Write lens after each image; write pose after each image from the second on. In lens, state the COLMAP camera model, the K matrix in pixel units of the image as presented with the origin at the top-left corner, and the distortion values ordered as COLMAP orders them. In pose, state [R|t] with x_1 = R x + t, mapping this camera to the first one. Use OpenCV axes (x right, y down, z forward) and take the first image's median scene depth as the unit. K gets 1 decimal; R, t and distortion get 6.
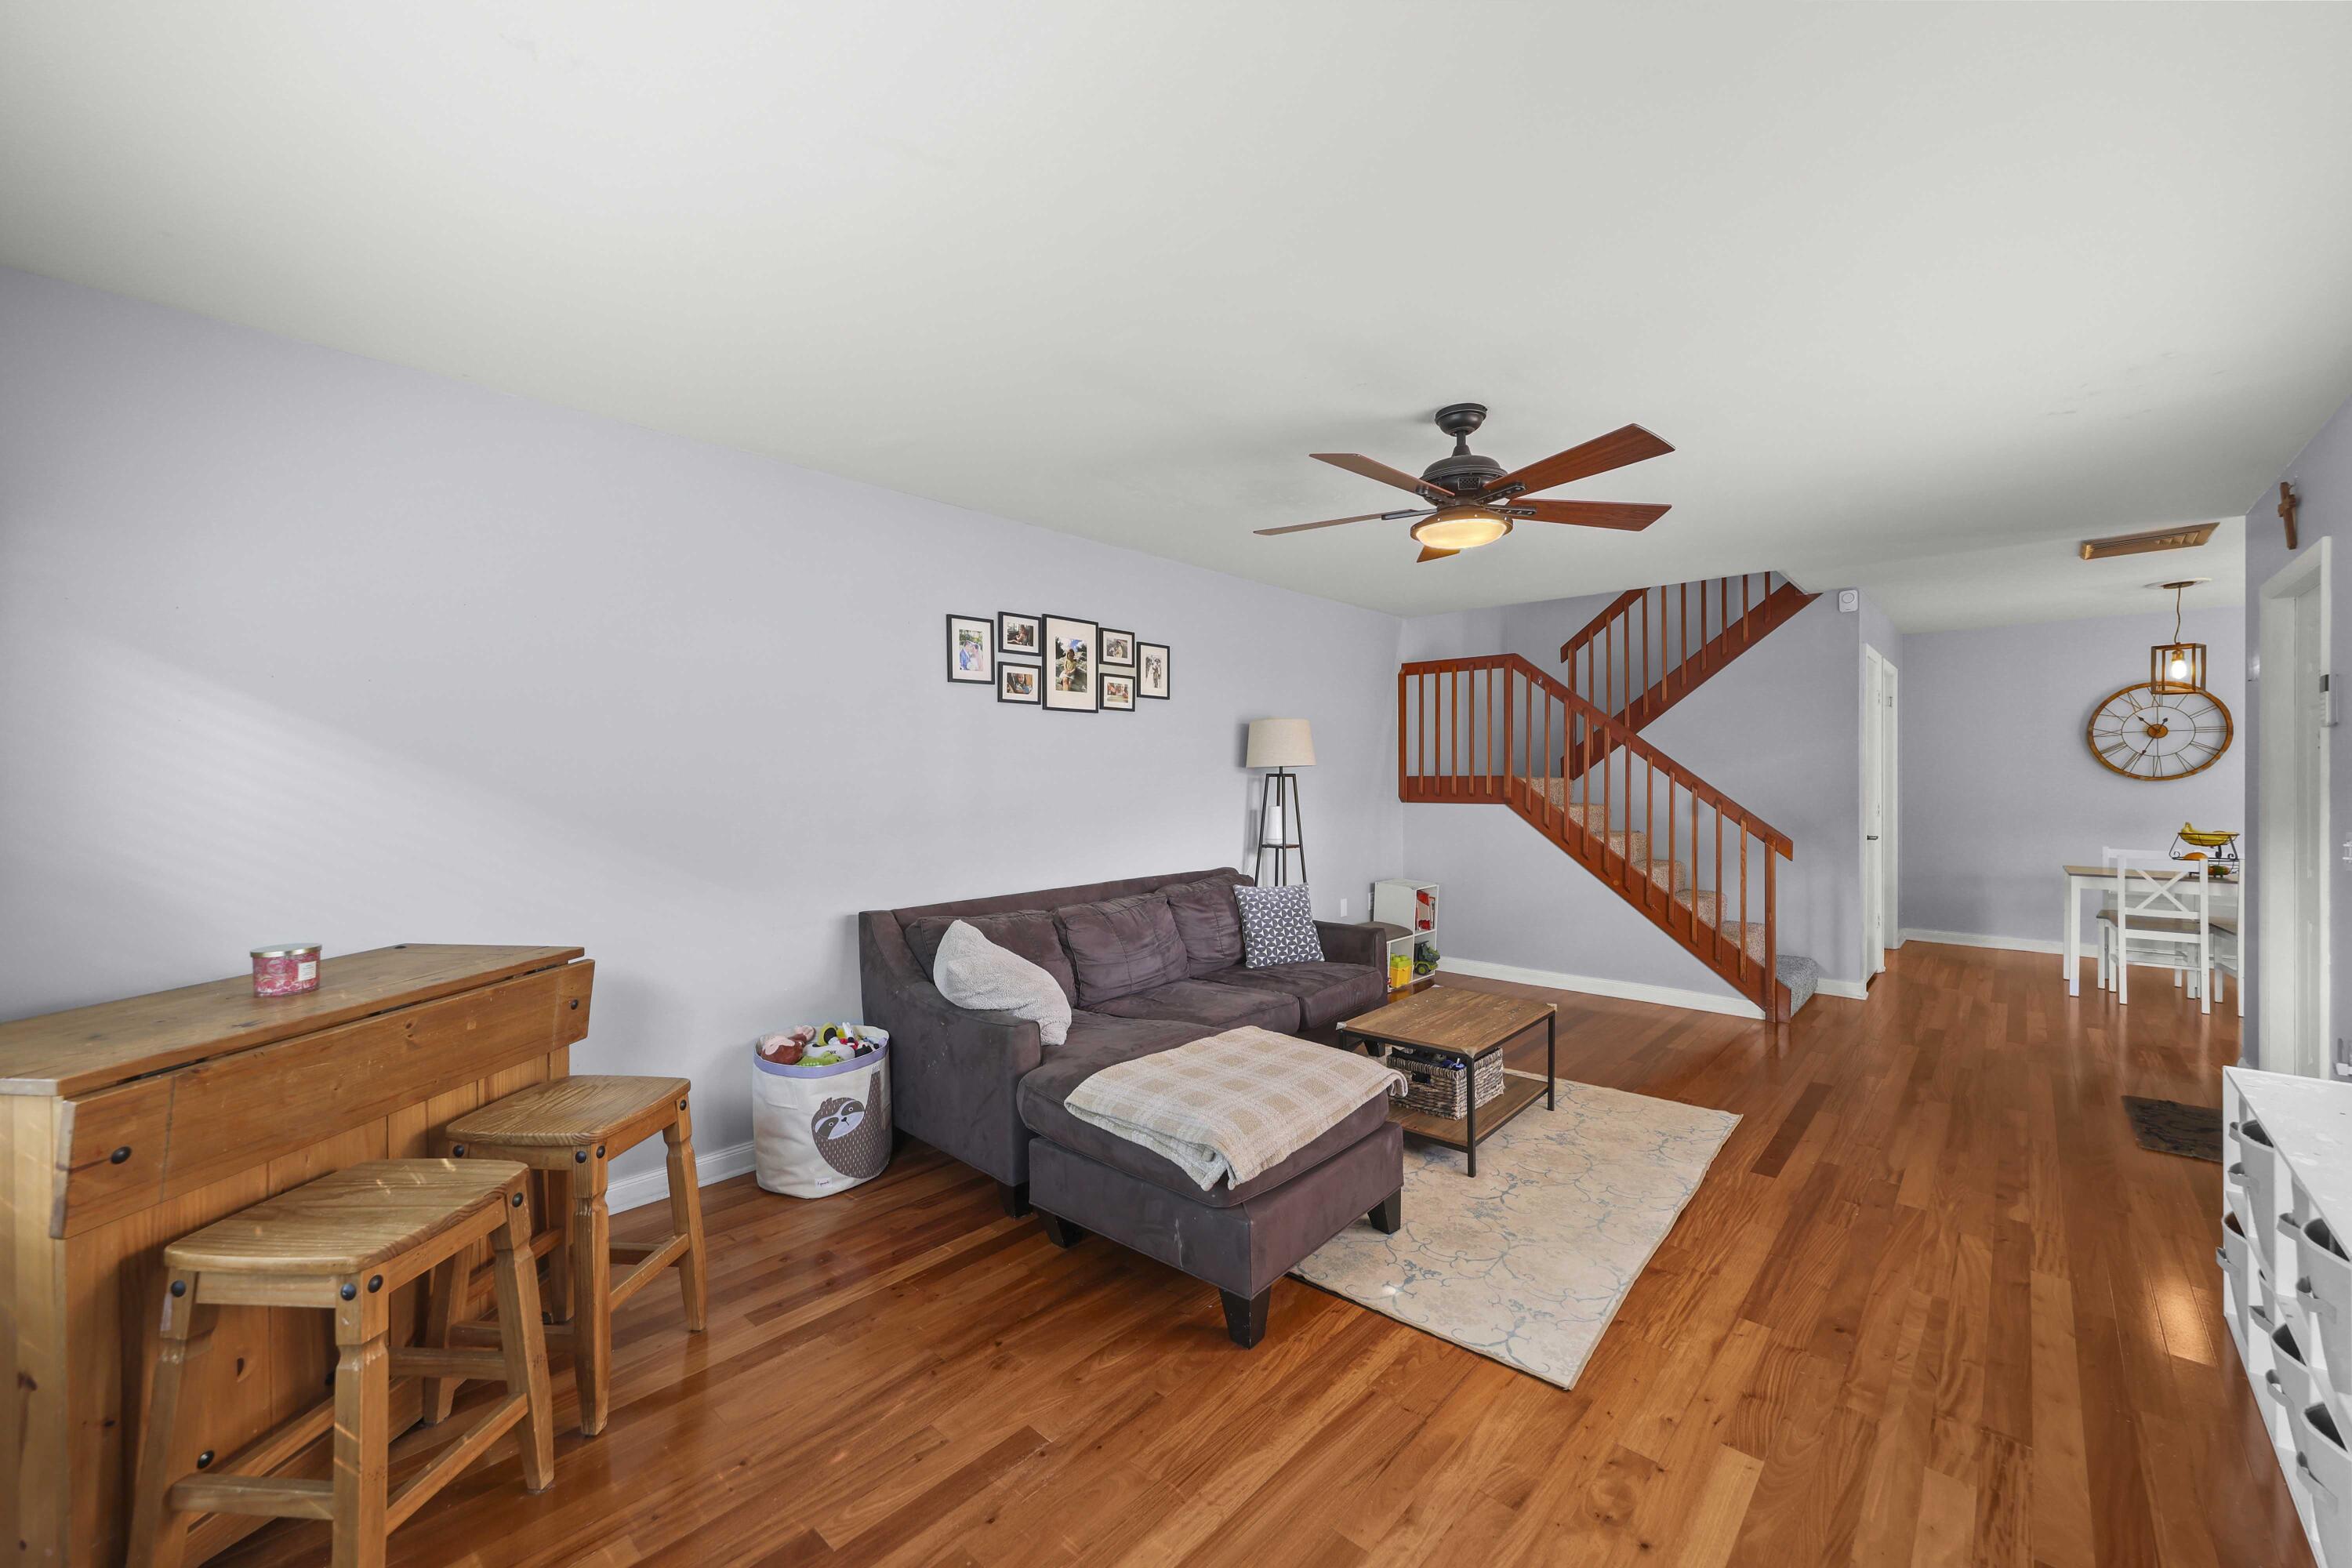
lens RADIAL K [[917.9, 0, 1176.0], [0, 917.9, 784.0], [0, 0, 1]] dist [0.000620, 0.000098]
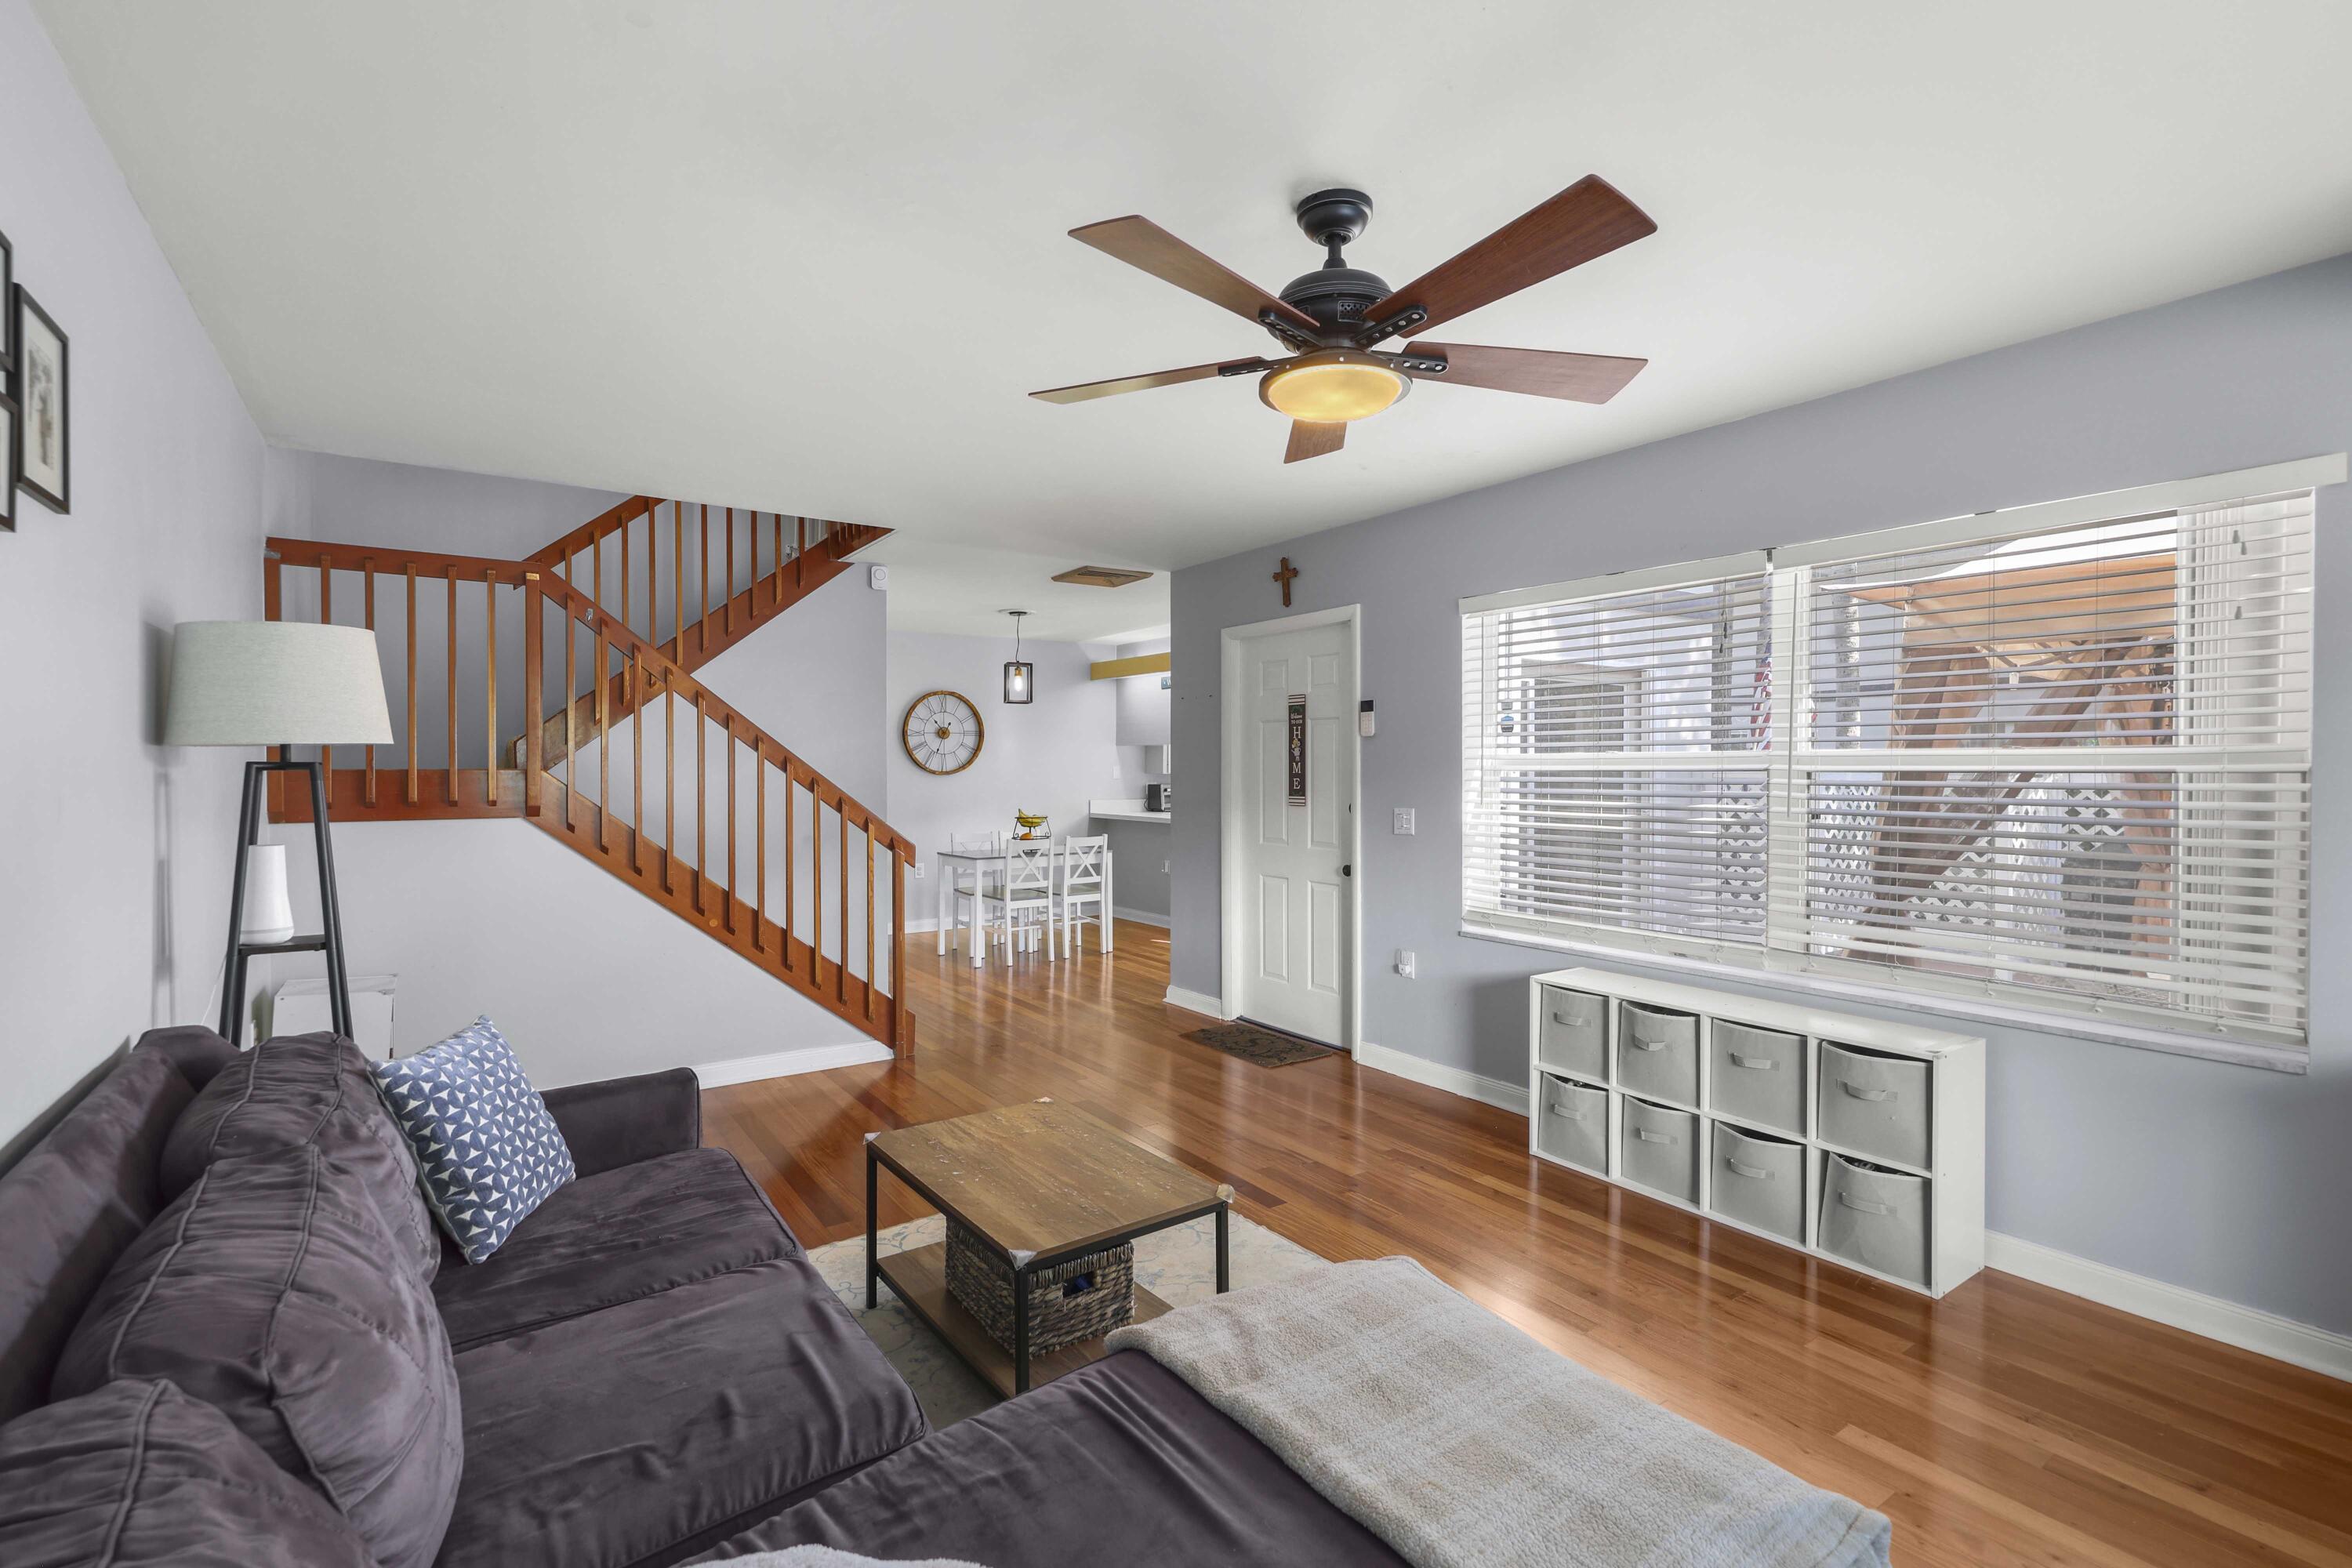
lens RADIAL K [[1074.1, 0, 1176.0], [0, 1074.1, 784.0], [0, 0, 1]] dist [0.020985, -0.000039]
pose [[0.228381, -0.011018, 0.973509, -0.259123], [0.007990, 0.999923, 0.009443, -0.003670], [-0.973539, 0.005622, 0.228452, 0.512592]]
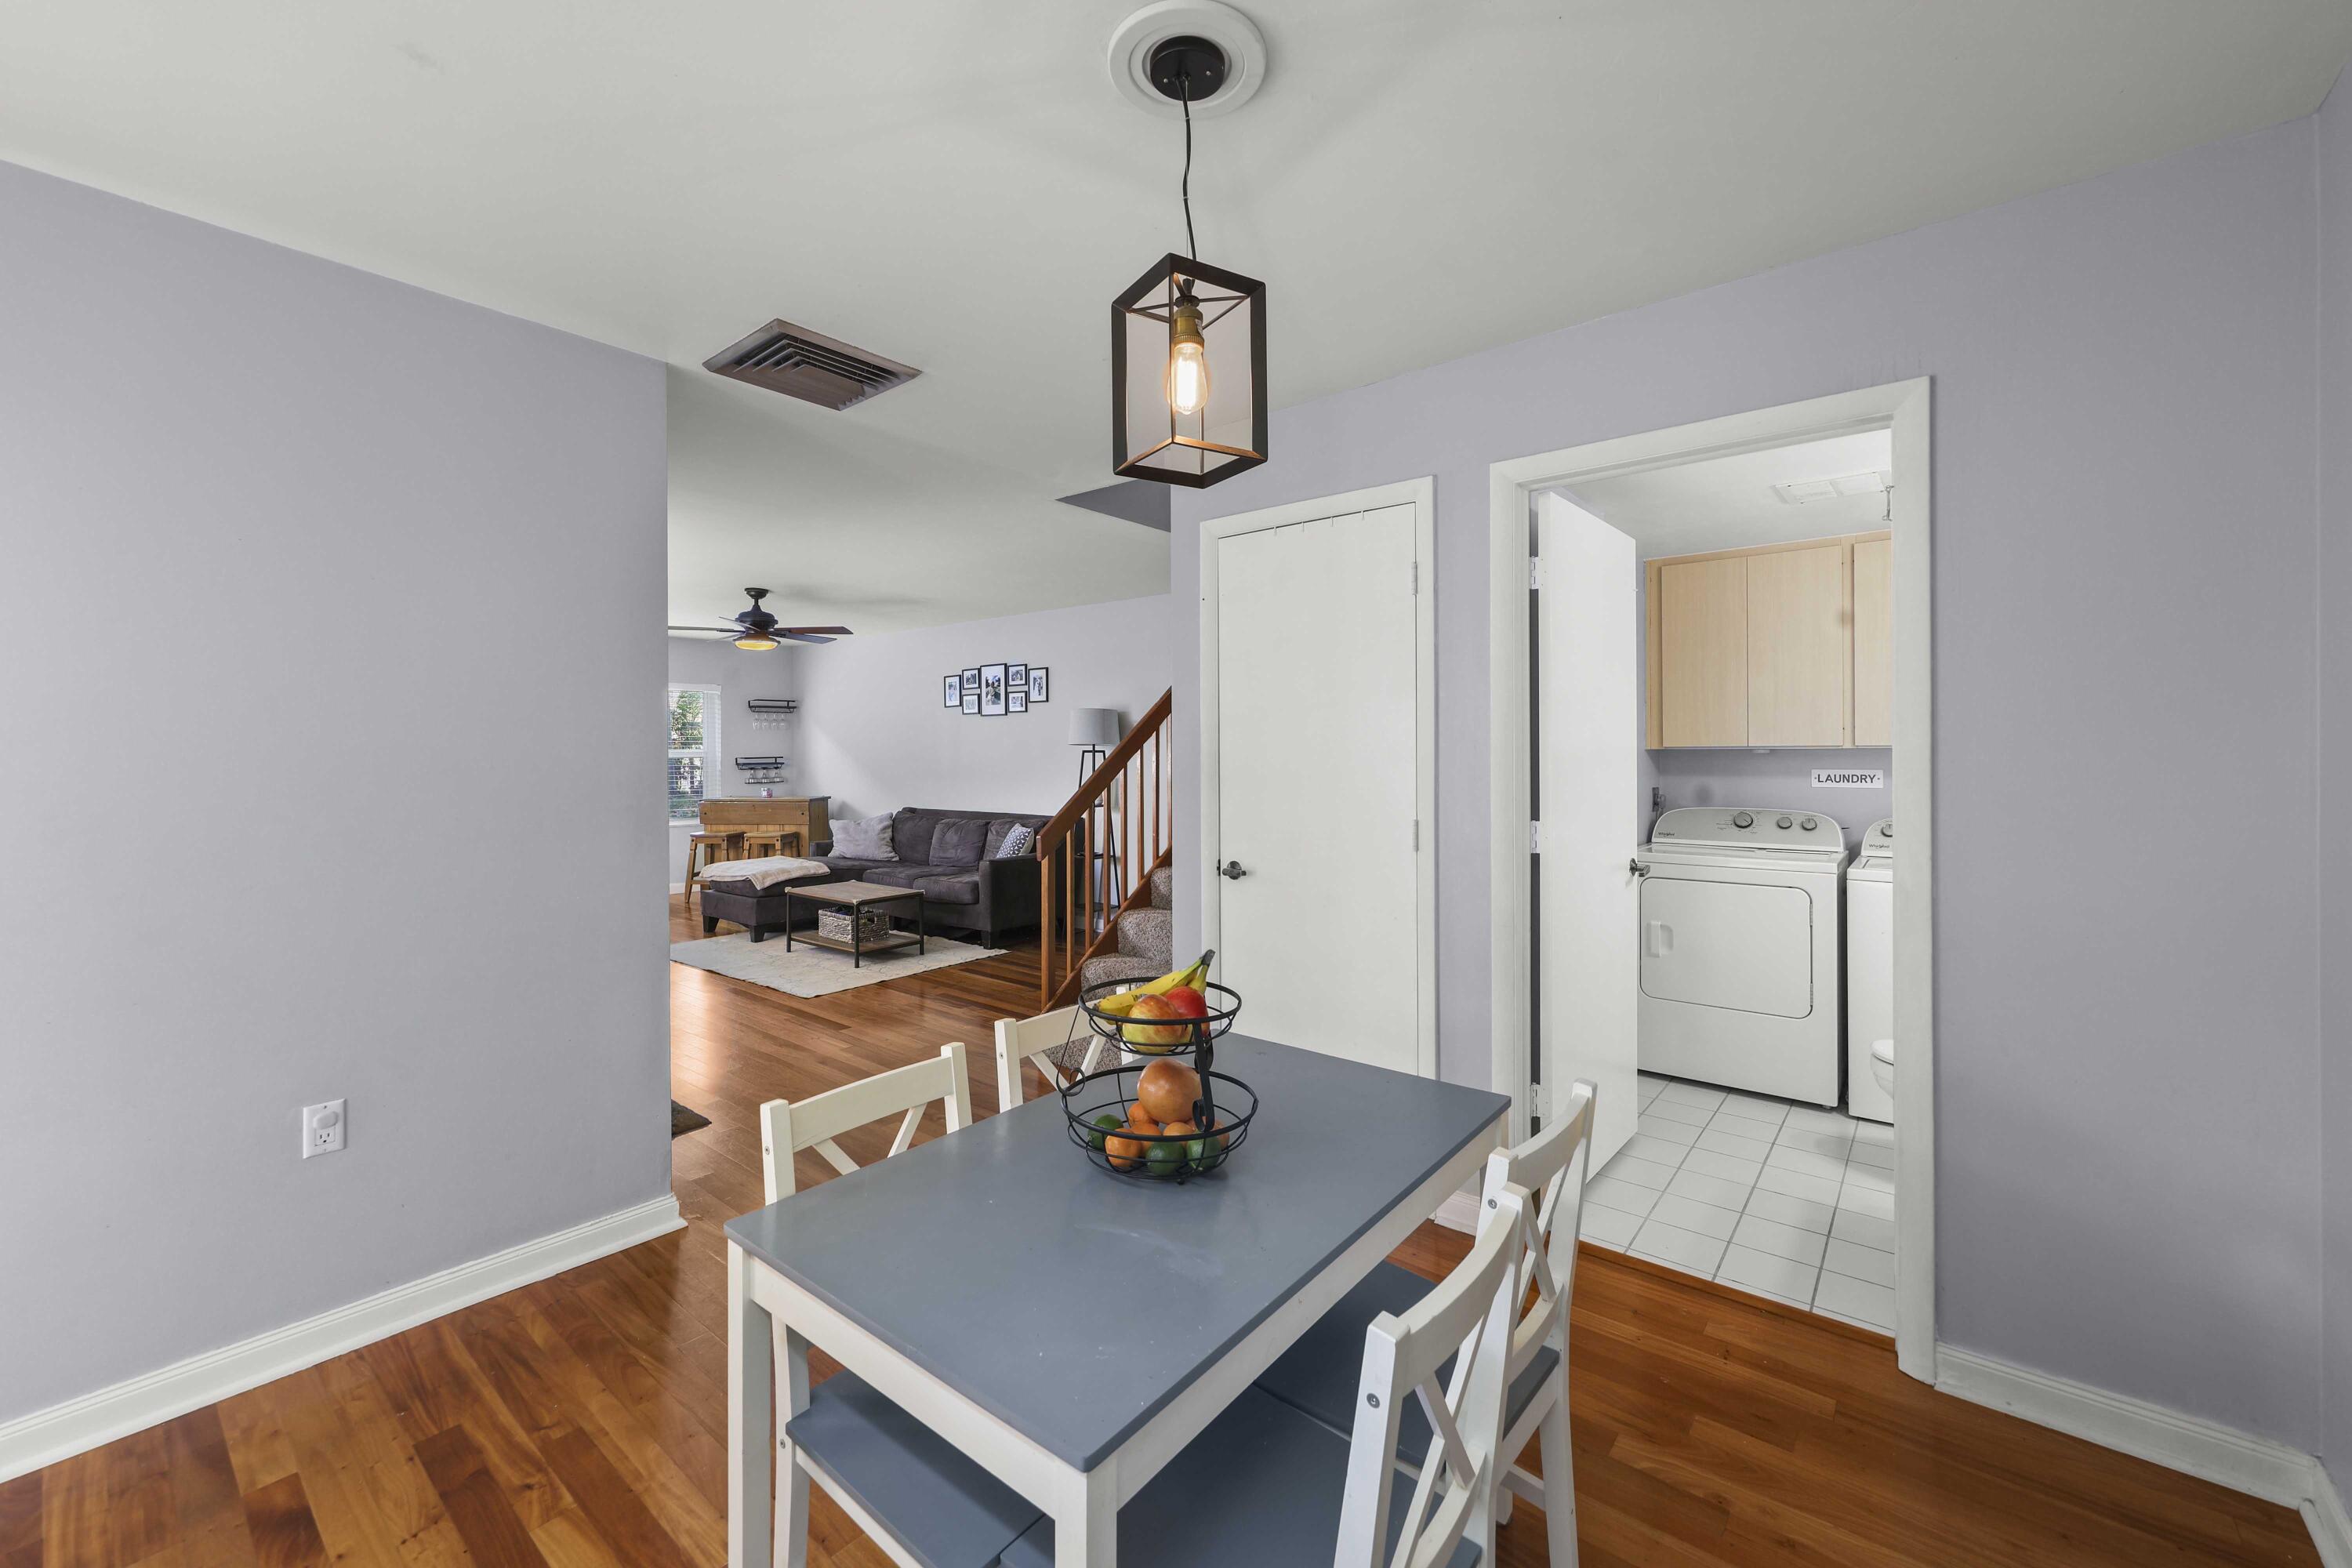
lens RADIAL K [[933.9, 0, 1173.8], [0, 933.9, 757.2], [0, 0, 1]] dist [0.001064, 0.000148]
pose [[0.054054, 0.009970, -0.998488, 1.473332], [-0.005459, 0.999938, 0.009689, -0.014738], [0.998523, 0.004927, 0.054106, 1.063164]]
